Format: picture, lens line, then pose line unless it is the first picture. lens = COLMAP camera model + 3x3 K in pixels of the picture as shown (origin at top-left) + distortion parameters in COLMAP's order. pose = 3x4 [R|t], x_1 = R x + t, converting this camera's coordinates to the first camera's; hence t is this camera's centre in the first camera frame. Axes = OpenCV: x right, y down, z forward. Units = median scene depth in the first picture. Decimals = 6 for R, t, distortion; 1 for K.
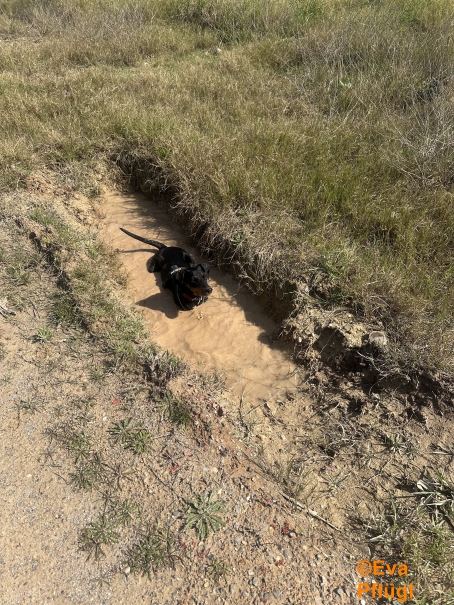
lens RADIAL K [[419.2, 0, 232.6], [0, 419.2, 301.9], [0, 0, 1]] dist [0.004910, -0.025753]
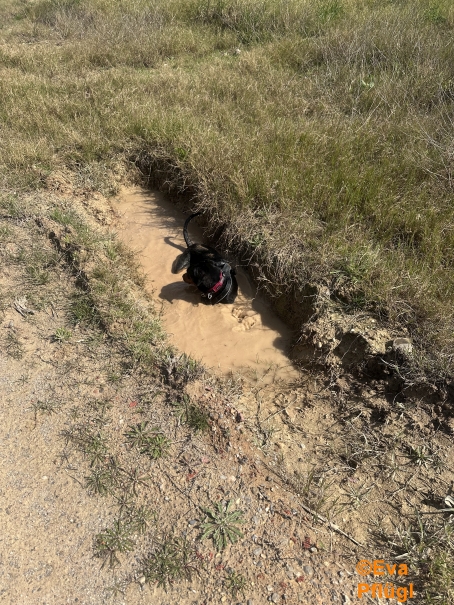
lens RADIAL K [[420.2, 0, 227.0], [0, 420.2, 302.5], [0, 0, 1]] dist [0.007467, -0.029672]
pose [[0.998737, 0.015964, -0.047640, -0.011283], [-0.016124, 0.999866, -0.002976, -0.001308], [0.047586, 0.003740, 0.998860, 0.019892]]
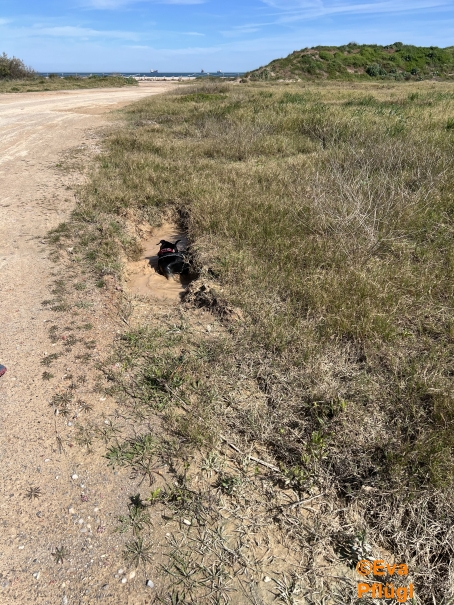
lens RADIAL K [[456.3, 0, 227.0], [0, 456.3, 302.5], [0, 0, 1]] dist [0.002211, -0.044511]
pose [[0.909024, 0.177734, -0.376942, 1.130977], [-0.258274, 0.950116, -0.174852, 0.475518], [0.327062, 0.256299, 0.909583, -0.805796]]
